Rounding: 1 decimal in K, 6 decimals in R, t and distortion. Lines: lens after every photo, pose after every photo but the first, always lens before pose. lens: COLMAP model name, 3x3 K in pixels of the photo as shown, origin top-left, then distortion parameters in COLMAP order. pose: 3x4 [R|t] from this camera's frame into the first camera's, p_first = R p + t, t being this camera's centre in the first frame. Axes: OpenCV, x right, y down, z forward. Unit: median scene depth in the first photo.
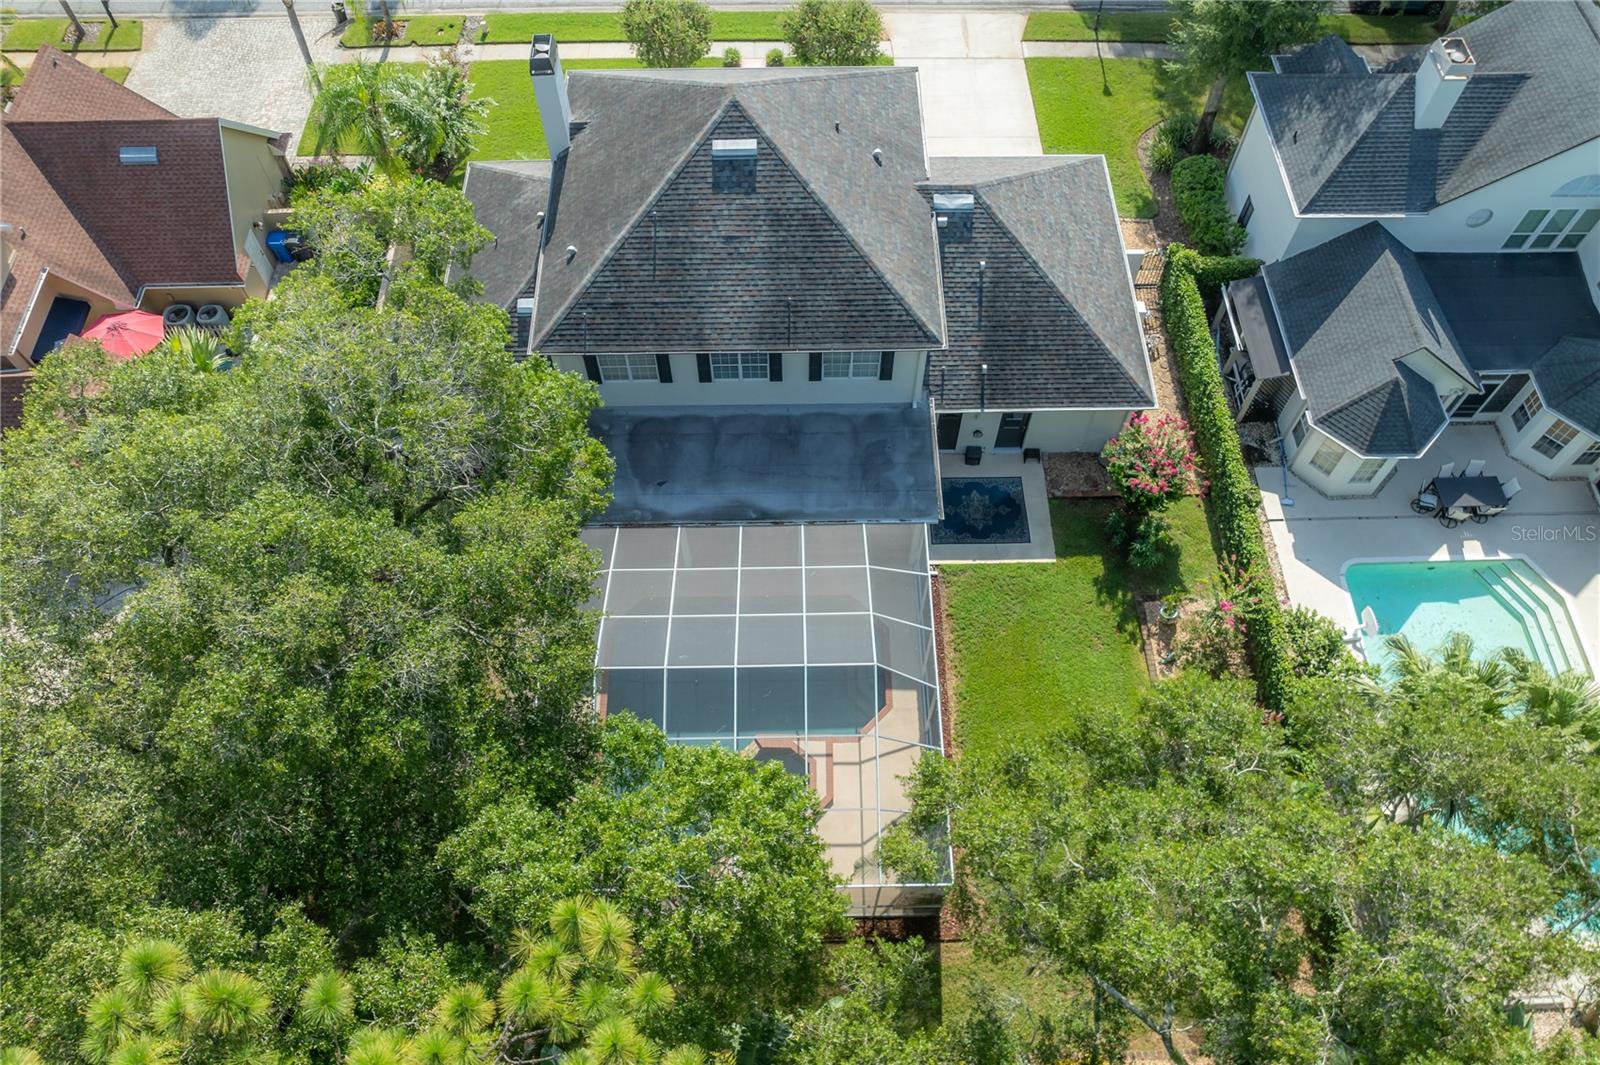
lens RADIAL K [[1107.7, 0, 799.5], [0, 1107.7, 536.4], [0, 0, 1]] dist [-0.010629, -0.000803]
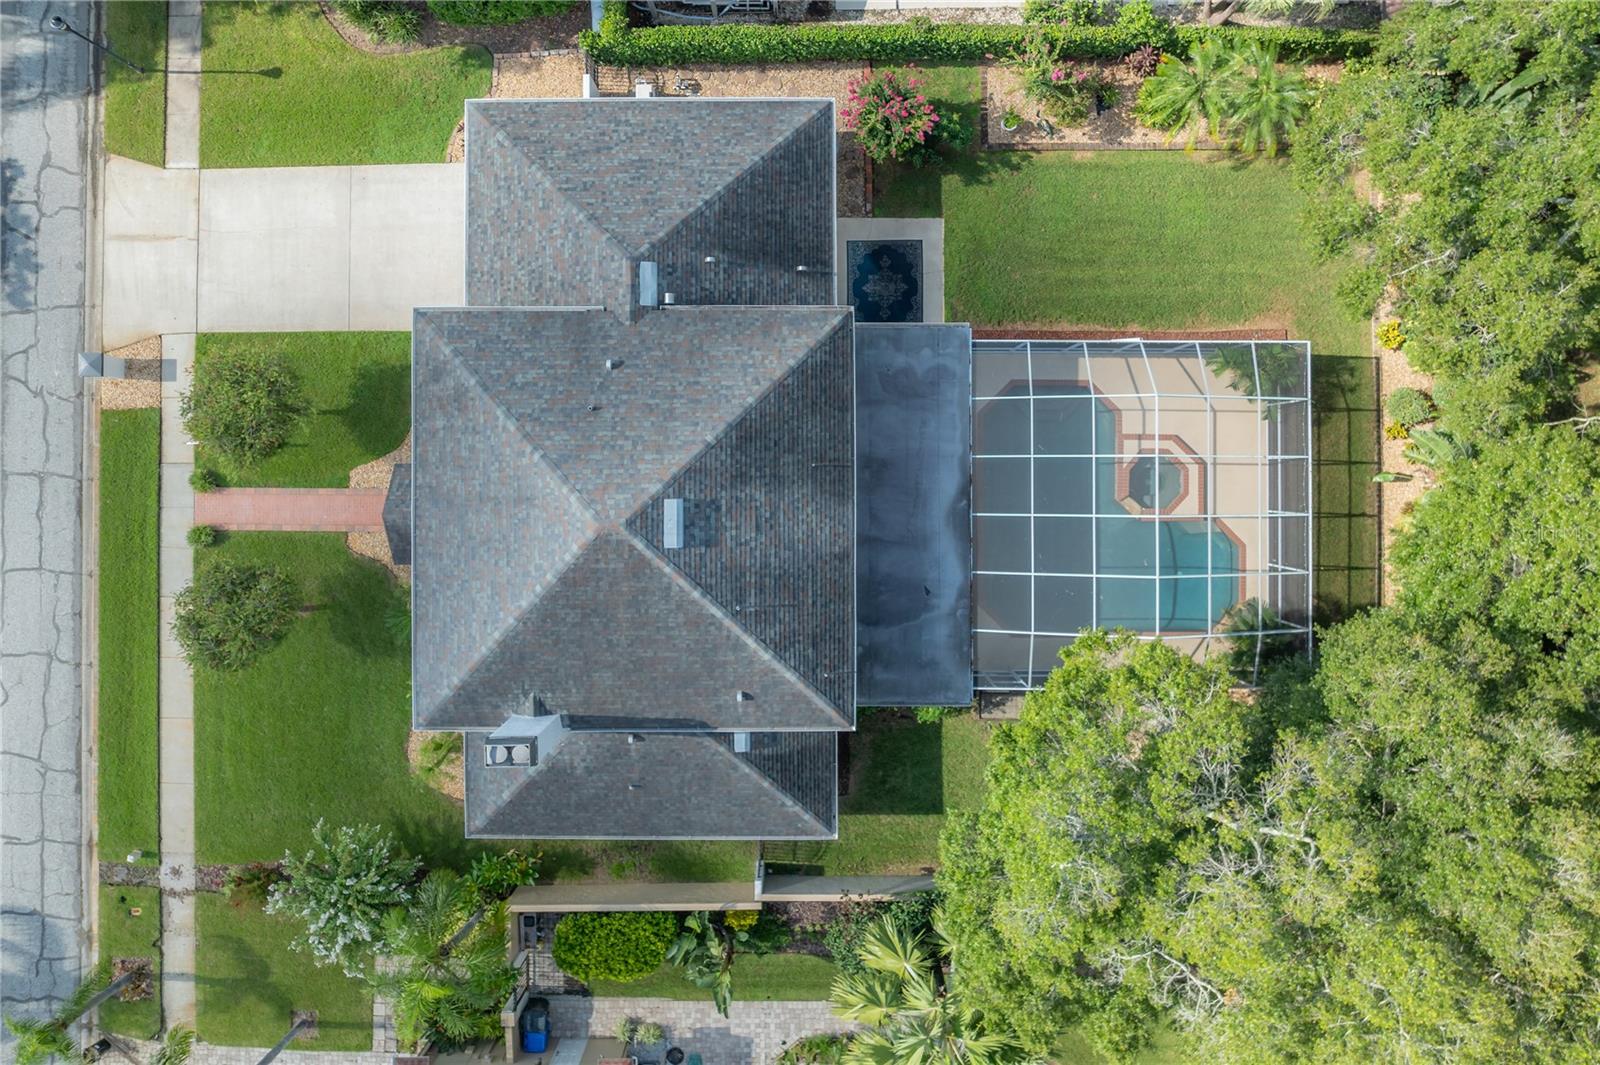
lens RADIAL K [[1139.2, 0, 777.2], [0, 1139.2, 478.7], [0, 0, 1]] dist [-0.026097, -0.004991]
pose [[0.012080, -0.999918, -0.004336, -0.015523], [0.872478, 0.008421, 0.488581, -0.670975], [-0.488504, -0.009685, 0.872508, 0.130300]]
